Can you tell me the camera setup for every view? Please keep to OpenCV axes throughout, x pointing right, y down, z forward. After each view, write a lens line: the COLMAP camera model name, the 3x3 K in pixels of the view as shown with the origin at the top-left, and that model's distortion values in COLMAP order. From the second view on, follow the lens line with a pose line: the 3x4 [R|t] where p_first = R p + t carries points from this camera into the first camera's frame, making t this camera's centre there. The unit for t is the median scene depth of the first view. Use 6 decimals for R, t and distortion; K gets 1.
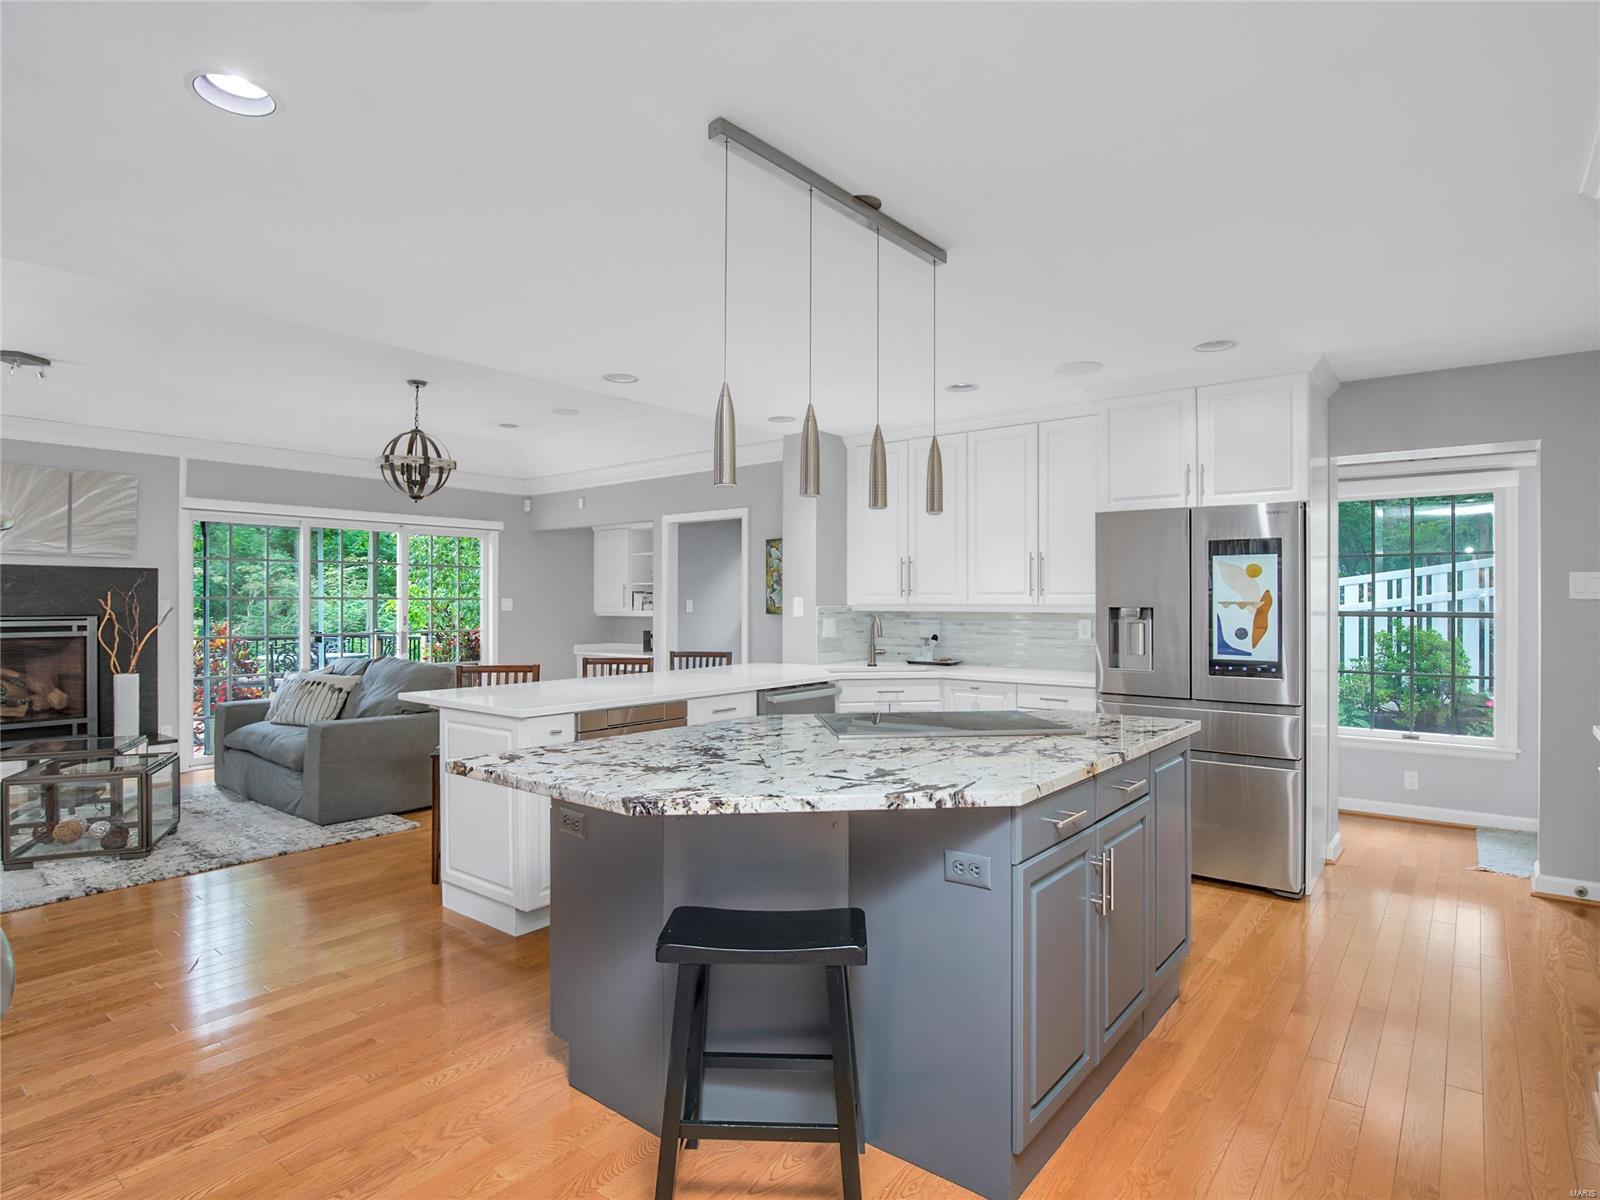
lens RADIAL K [[847.9, 0, 806.9], [0, 847.9, 594.1], [0, 0, 1]] dist [-0.027983, 0.001249]
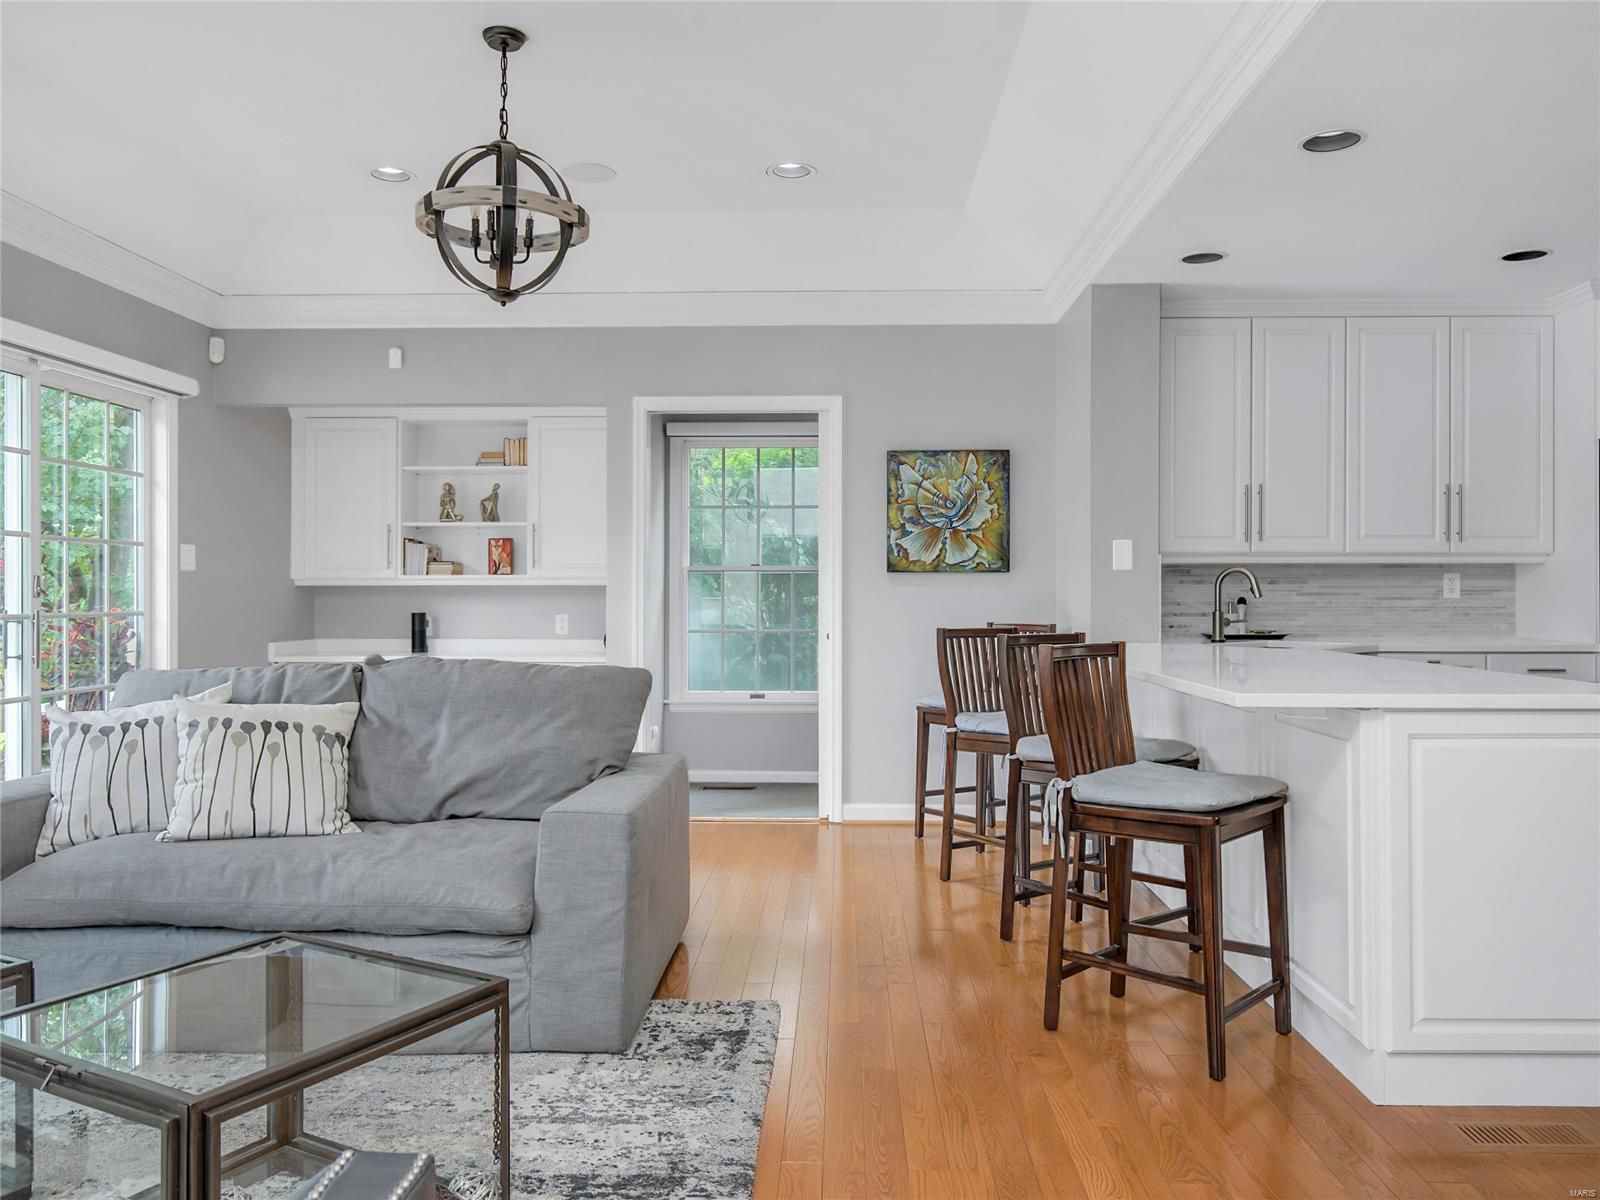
lens RADIAL K [[1233.4, 0, 805.6], [0, 1233.4, 593.0], [0, 0, 1]] dist [0.000445, 0.000489]
pose [[0.797715, 0.000038, 0.603034, -0.742762], [-0.005930, 0.999952, 0.007781, 0.037319], [-0.603005, -0.009783, 0.797678, 0.381002]]
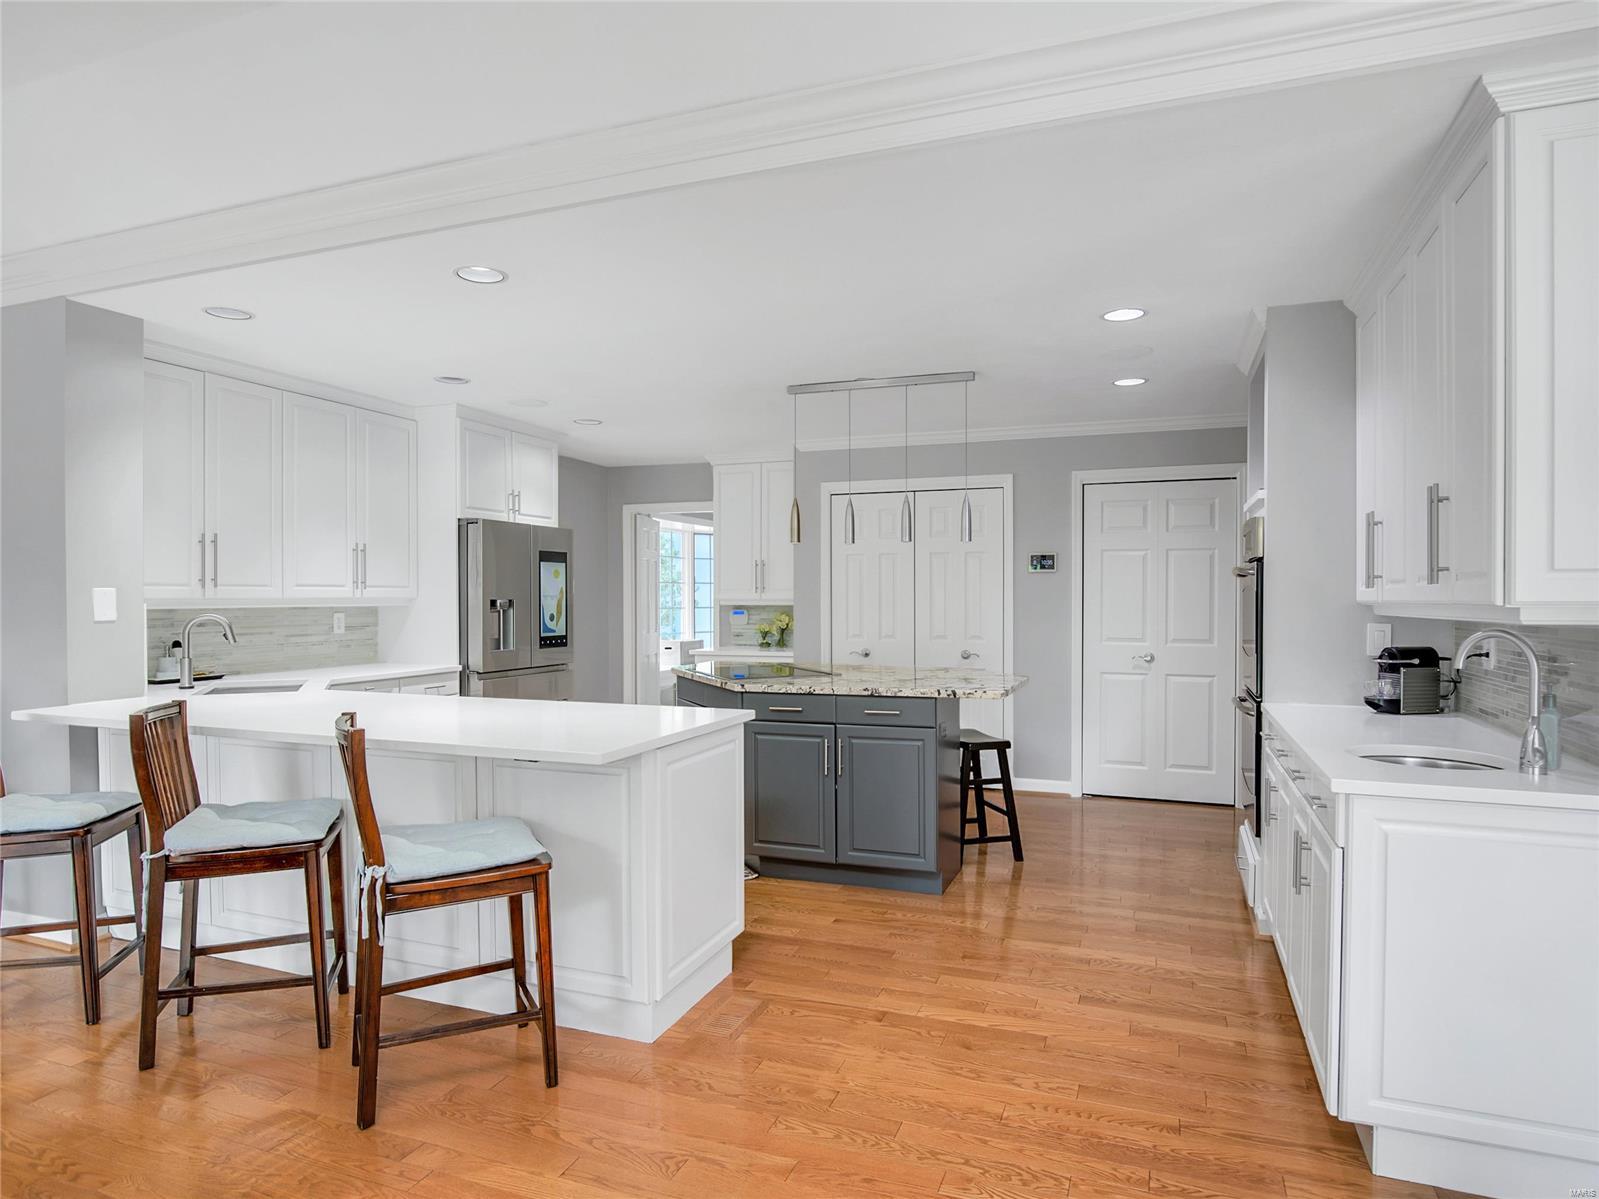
lens RADIAL K [[964.4, 0, 803.0], [0, 964.4, 603.4], [0, 0, 1]] dist [-0.003533, -0.000417]
pose [[-0.302134, -0.012860, 0.953179, -0.772787], [-0.011841, 0.999882, 0.009737, 0.001507], [-0.953192, -0.008345, -0.302250, 0.715185]]
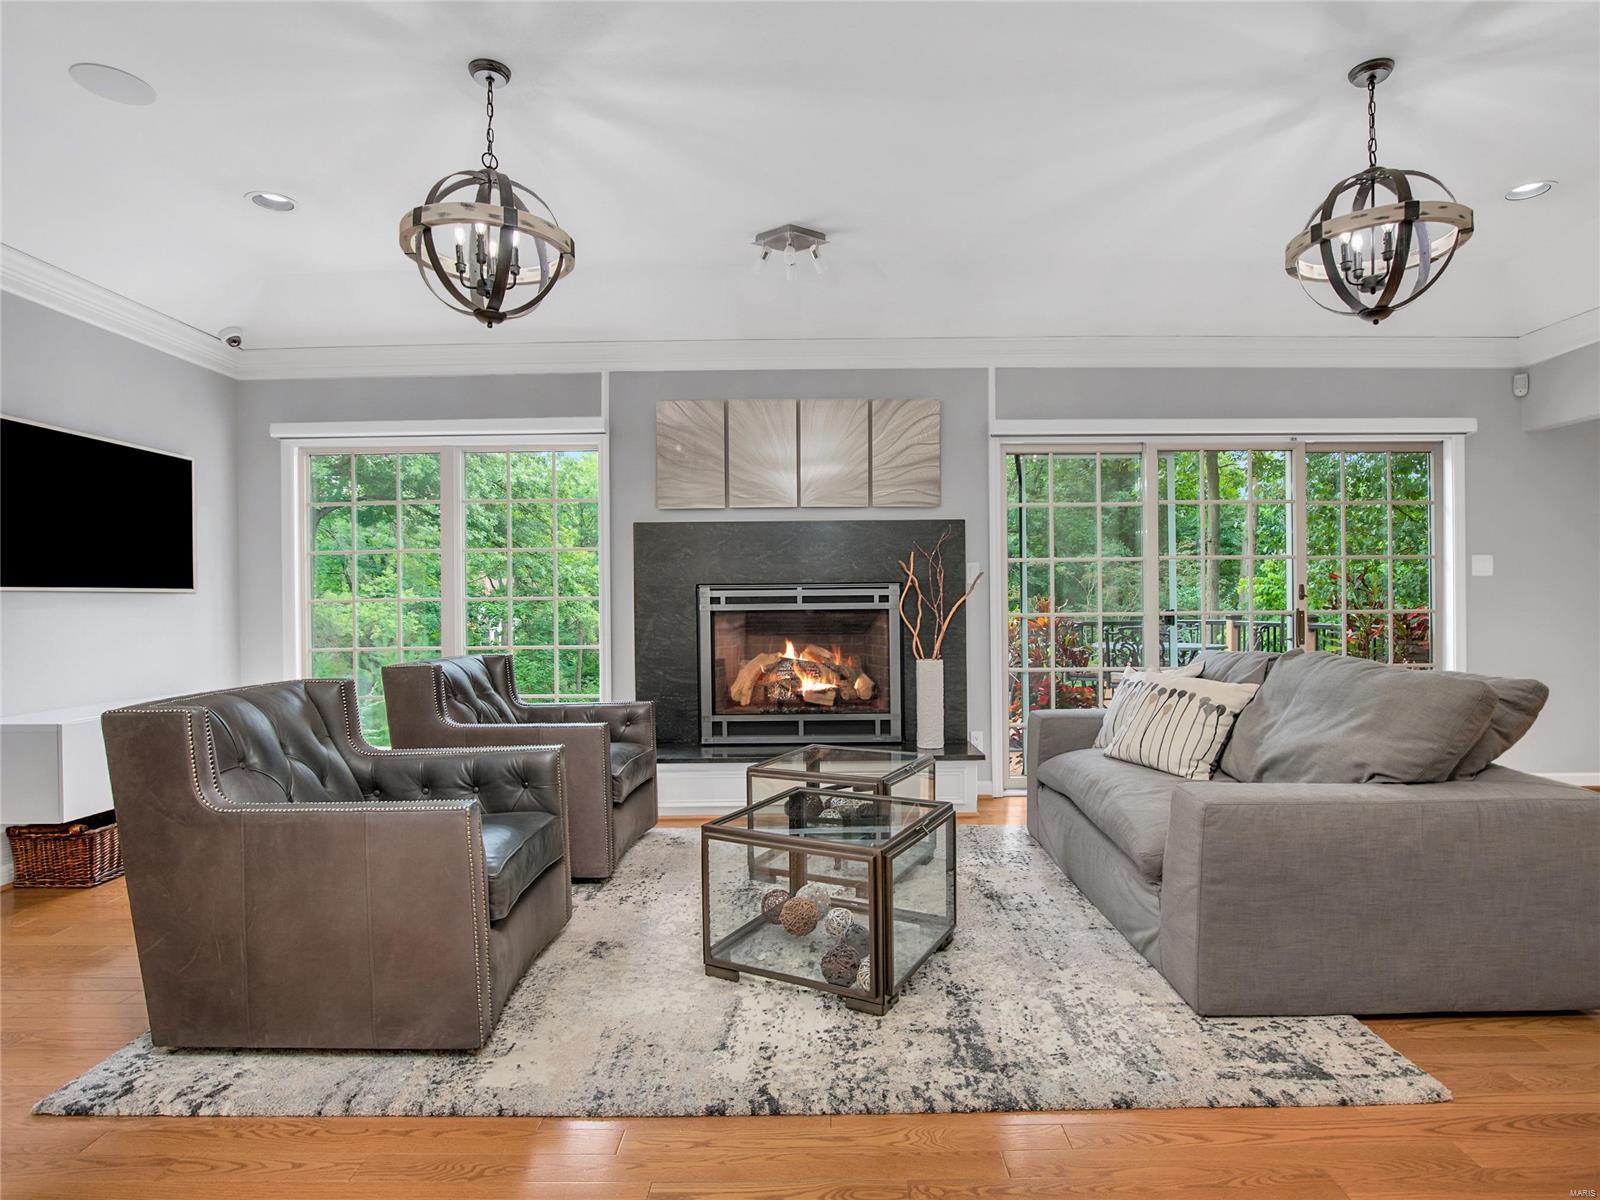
lens RADIAL K [[847.9, 0, 812.8], [0, 847.9, 606.4], [0, 0, 1]] dist [-0.027983, 0.001249]
pose [[0.616813, 0.000832, -0.787109, -0.291439], [0.016322, 0.999771, 0.013848, 0.036885], [0.786940, -0.021389, 0.616659, 0.463535]]
